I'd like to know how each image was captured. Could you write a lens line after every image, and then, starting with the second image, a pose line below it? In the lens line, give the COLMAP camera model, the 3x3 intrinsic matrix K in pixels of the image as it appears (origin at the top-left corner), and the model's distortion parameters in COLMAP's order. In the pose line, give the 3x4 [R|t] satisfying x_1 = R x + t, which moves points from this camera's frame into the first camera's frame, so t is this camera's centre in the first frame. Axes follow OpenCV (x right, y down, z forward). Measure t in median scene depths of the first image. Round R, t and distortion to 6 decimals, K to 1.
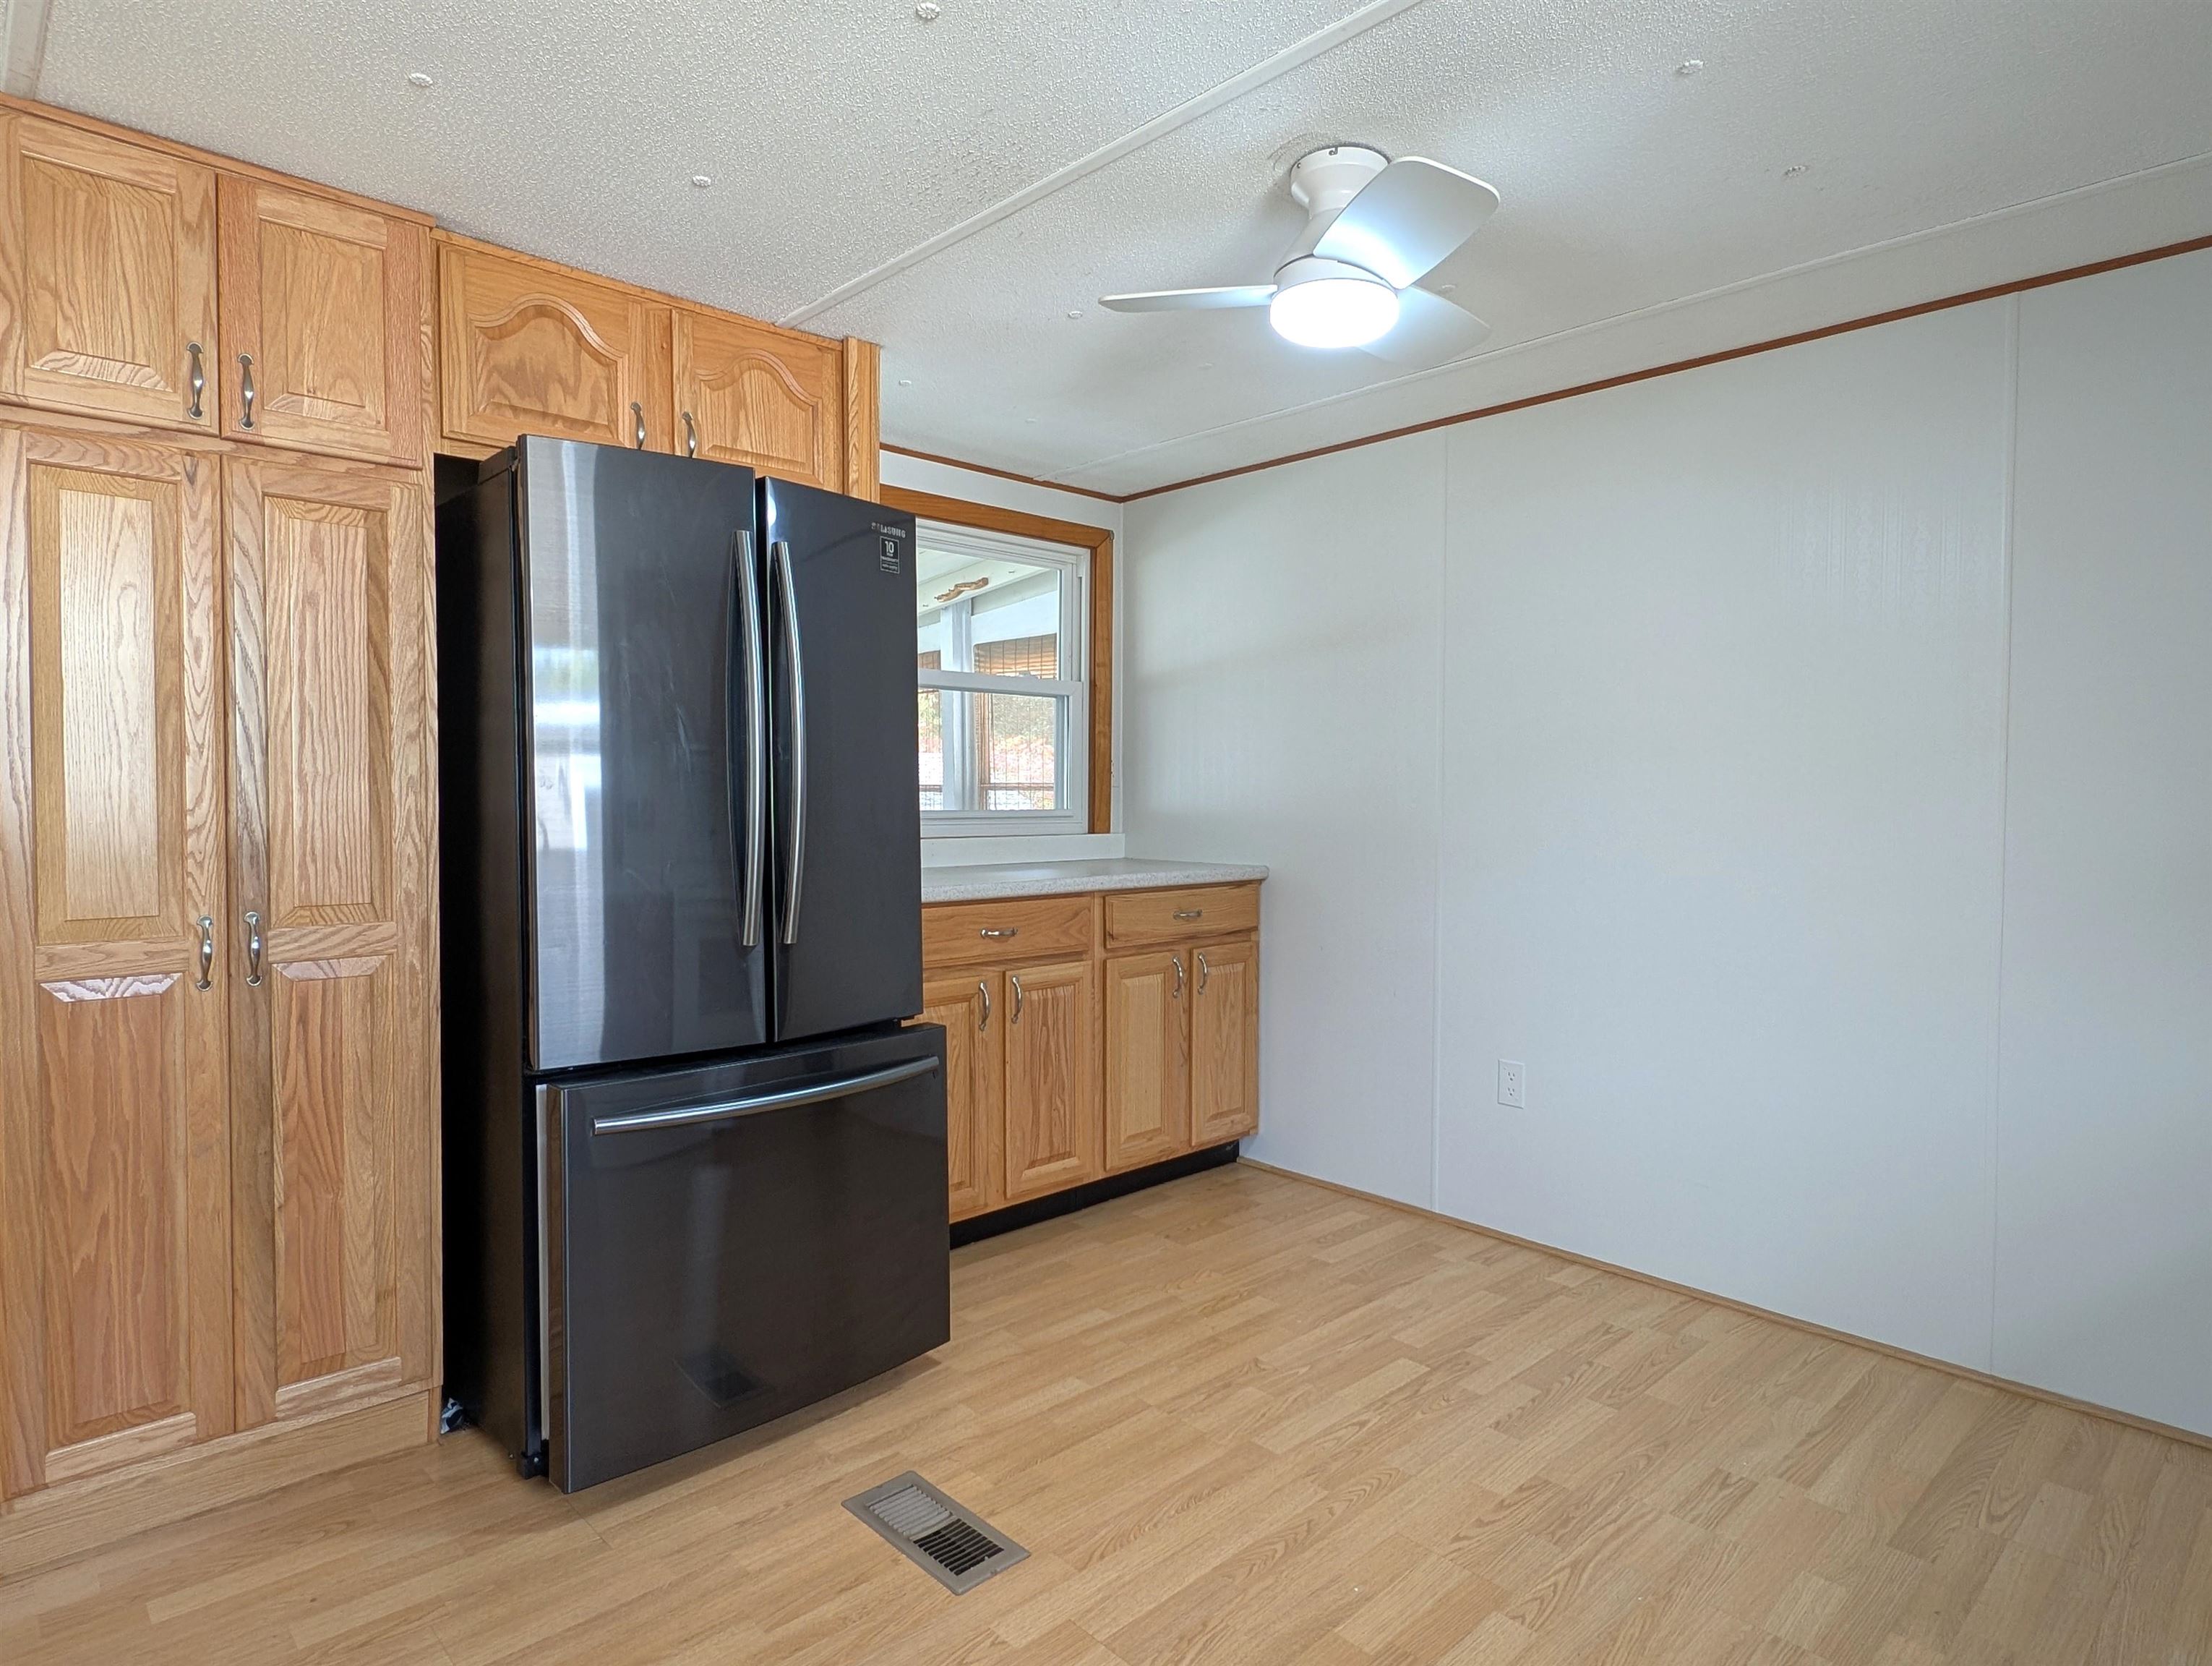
lens RADIAL K [[1239.3, 0, 1088.9], [0, 1239.3, 821.7], [0, 0, 1]] dist [0.027213, -0.021651]
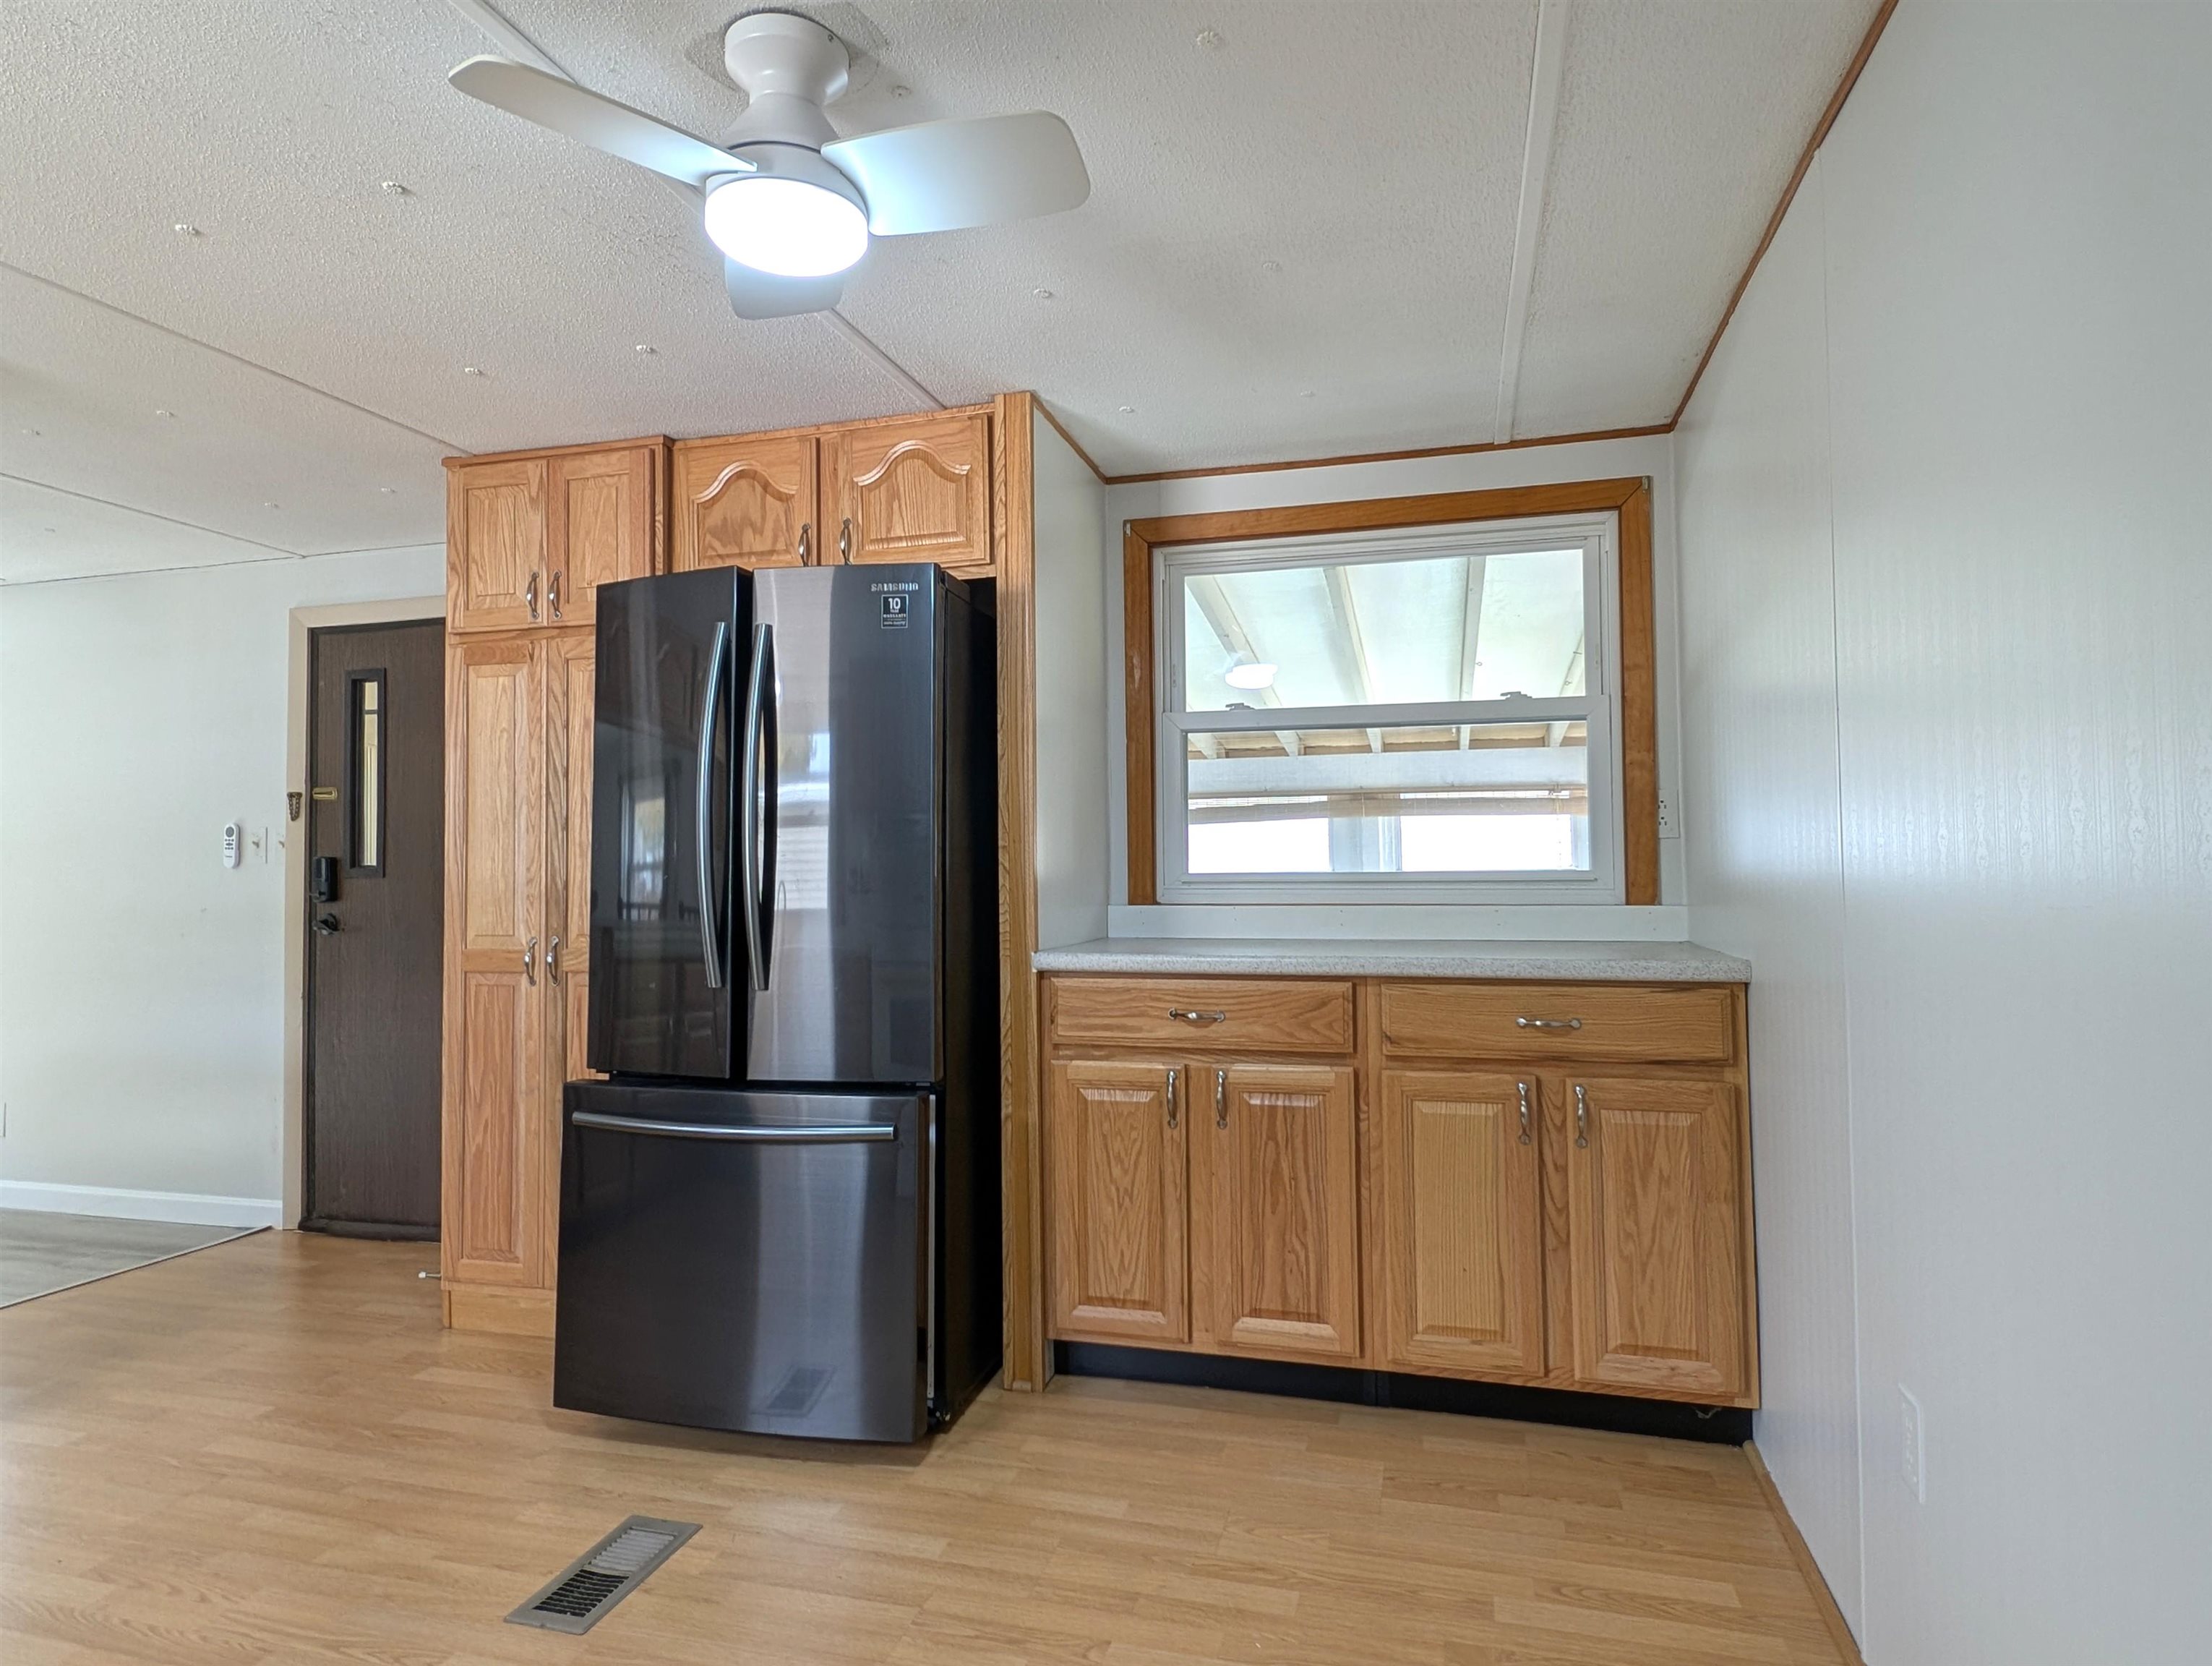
lens RADIAL K [[1265.1, 0, 1104.0], [0, 1265.1, 822.0], [0, 0, 1]] dist [0.015349, 0.000442]
pose [[0.518735, -0.037764, -0.854100, 0.632341], [-0.010783, 0.998655, -0.050704, 0.003183], [0.854867, 0.035512, 0.517631, 0.498386]]
